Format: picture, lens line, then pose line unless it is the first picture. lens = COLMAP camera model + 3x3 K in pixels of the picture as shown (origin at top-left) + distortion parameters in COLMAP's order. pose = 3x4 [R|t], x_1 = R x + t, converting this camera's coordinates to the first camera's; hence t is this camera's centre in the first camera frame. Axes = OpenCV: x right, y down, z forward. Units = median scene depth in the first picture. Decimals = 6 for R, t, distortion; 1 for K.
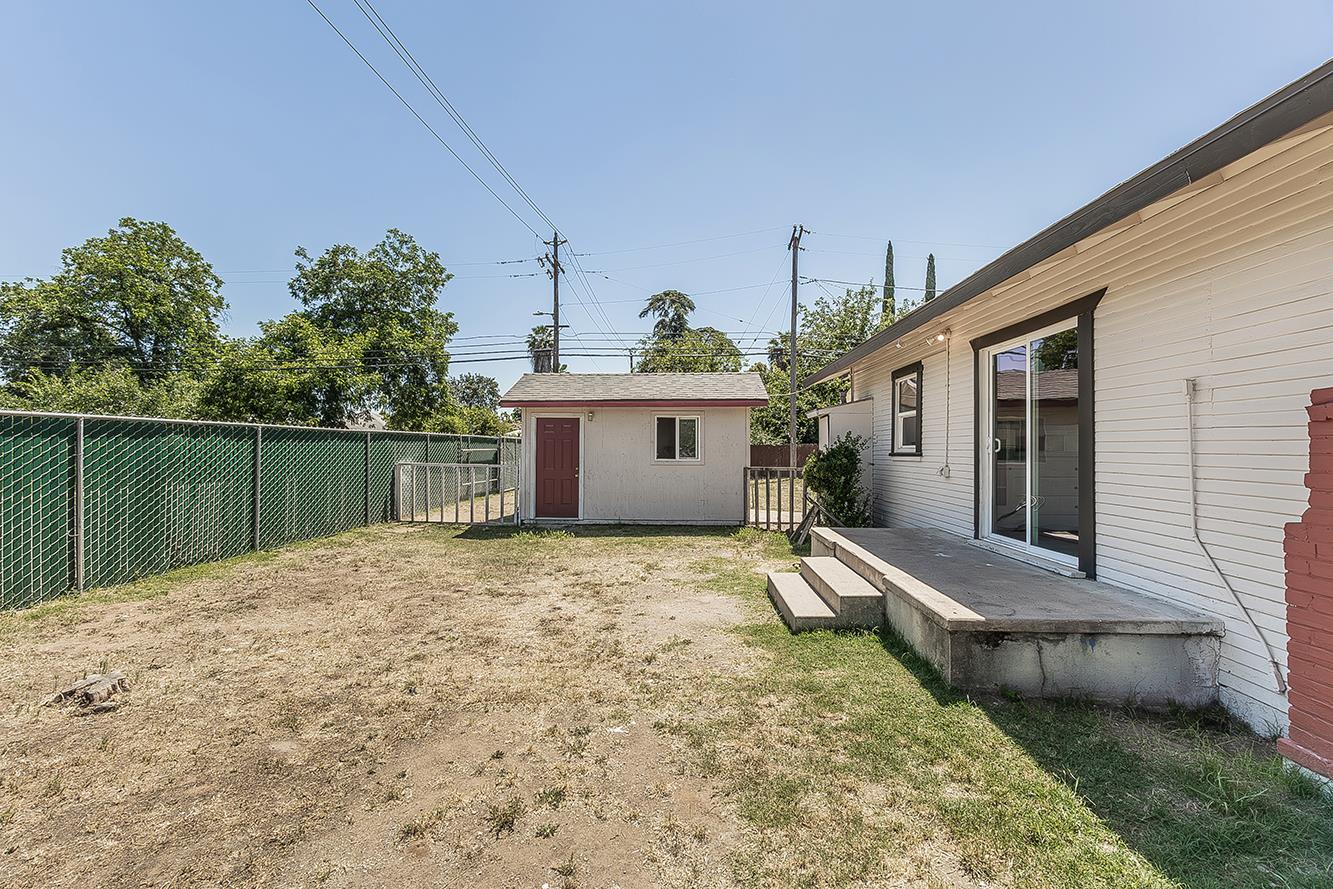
lens RADIAL K [[555.7, 0, 667.6], [0, 555.7, 444.5], [0, 0, 1]] dist [-0.001262, 0.000131]
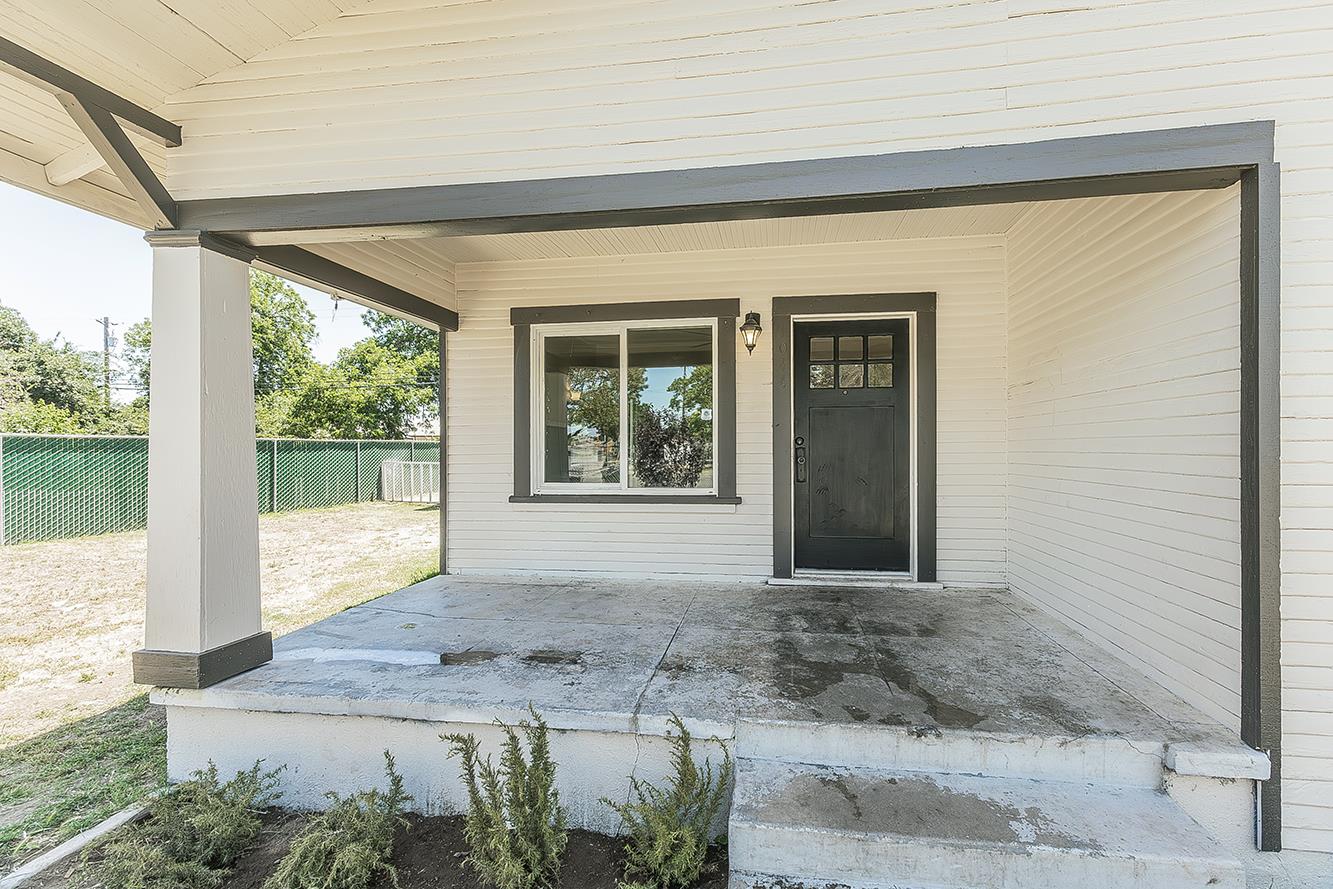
lens RADIAL K [[555.7, 0, 703.6], [0, 555.7, 444.2], [0, 0, 1]] dist [-0.001262, 0.000131]
pose [[0.995750, -0.009018, -0.091657, 0.166350], [0.008933, 0.999959, -0.001342, -0.001281], [0.091666, 0.000518, 0.995790, -0.132184]]
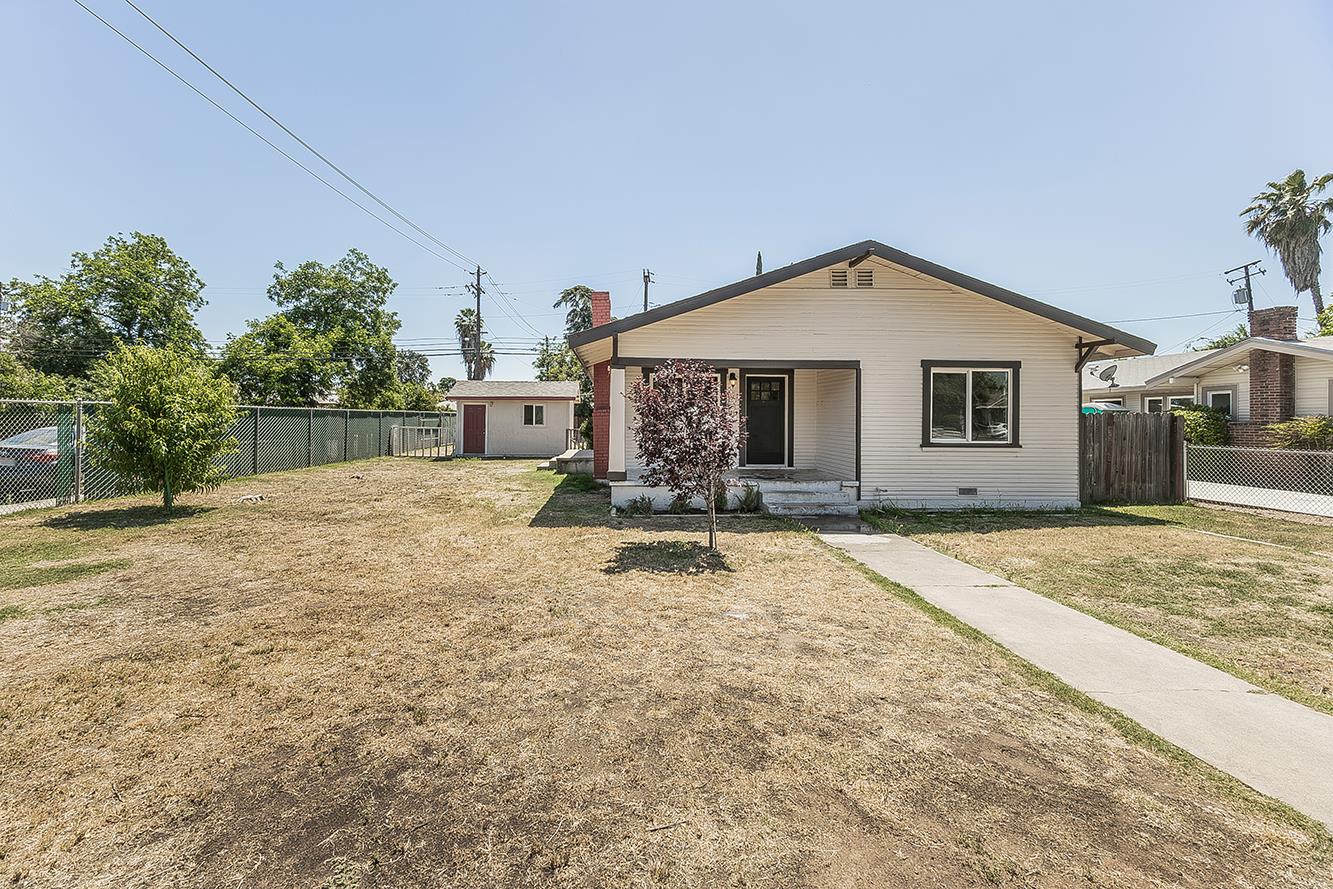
lens RADIAL K [[555.7, 0, 641.0], [0, 555.7, 411.7], [0, 0, 1]] dist [-0.001262, 0.000131]
pose [[0.996995, 0.005166, 0.077295, 0.082092], [-0.004744, 0.999973, -0.005641, -0.004398], [-0.077322, 0.005257, 0.996992, -0.350394]]
